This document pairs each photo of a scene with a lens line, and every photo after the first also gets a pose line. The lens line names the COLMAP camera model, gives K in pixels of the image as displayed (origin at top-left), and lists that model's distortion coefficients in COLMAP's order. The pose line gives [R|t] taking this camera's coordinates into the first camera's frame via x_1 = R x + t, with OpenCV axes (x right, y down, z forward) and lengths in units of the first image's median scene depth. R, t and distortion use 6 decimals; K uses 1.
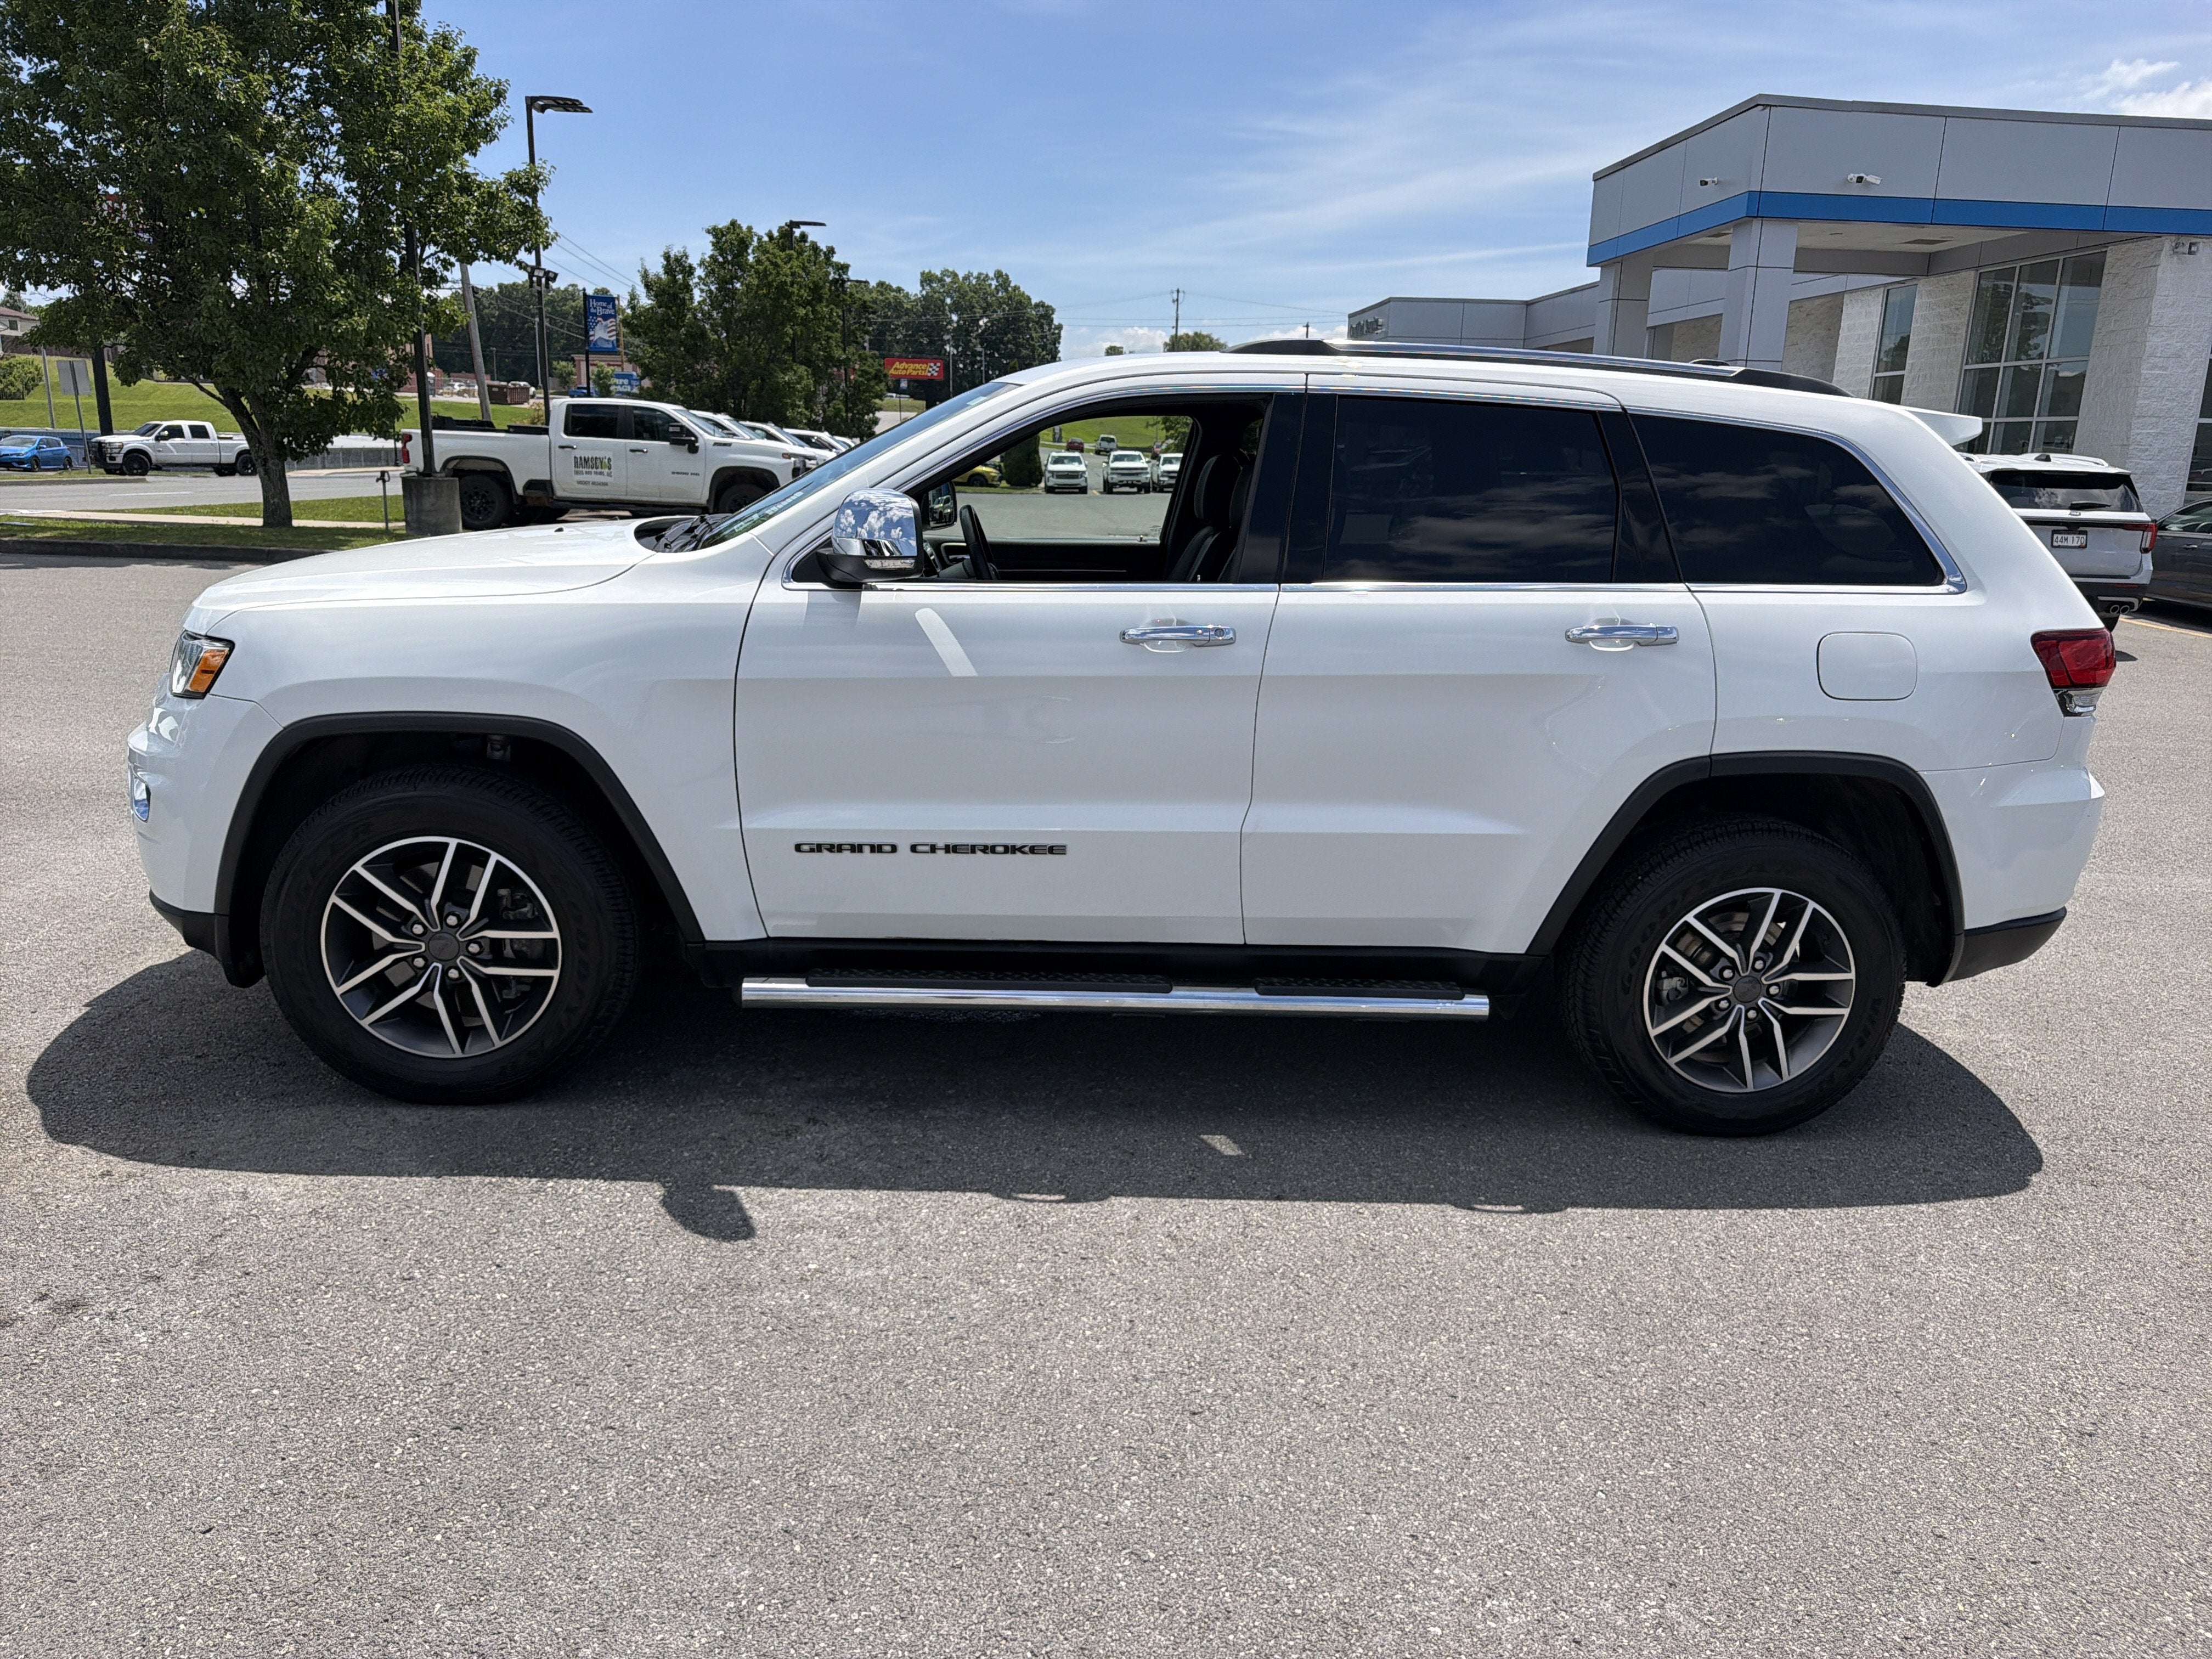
lens RADIAL K [[1587.0, 0, 1124.9], [0, 1587.0, 838.4], [0, 0, 1]] dist [0.018693, -0.025679]
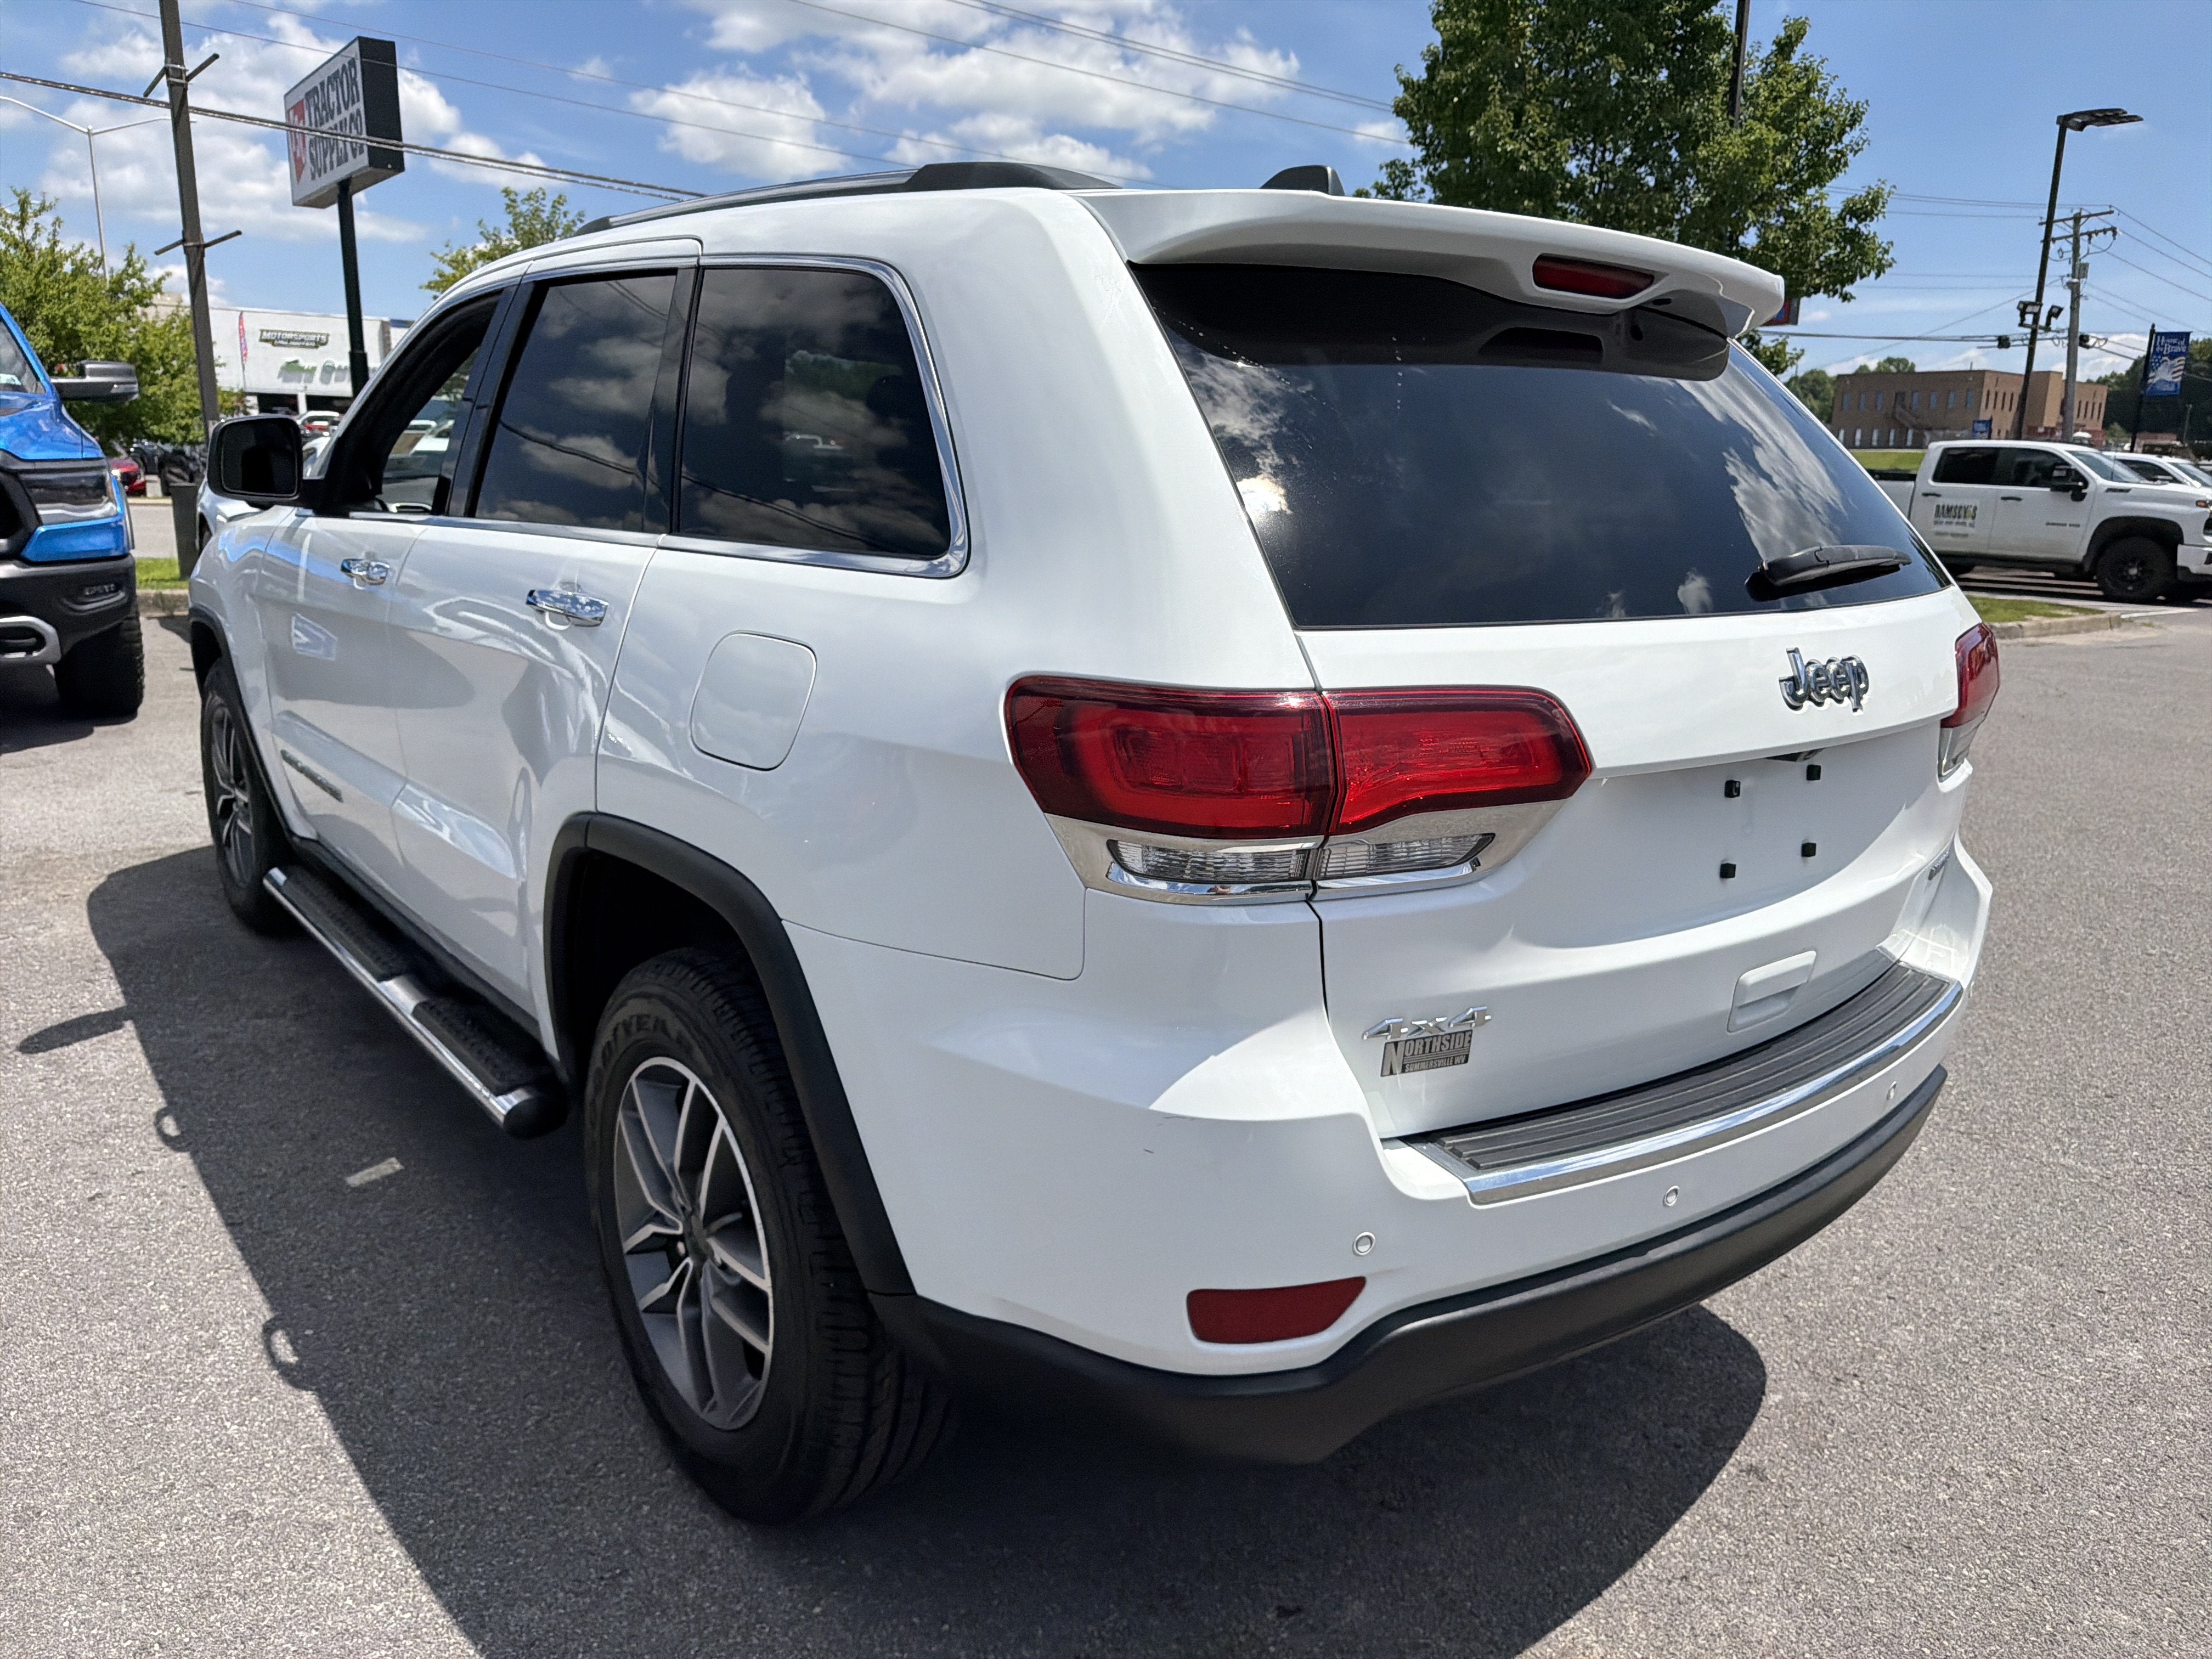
lens RADIAL K [[1587.0, 0, 1107.1], [0, 1587.0, 822.9], [0, 0, 1]] dist [0.018693, -0.025679]
pose [[0.562727, 0.164785, -0.810052, 0.148531], [-0.205790, 0.977005, 0.055789, -0.018249], [0.800618, 0.135307, 0.583698, 0.123856]]
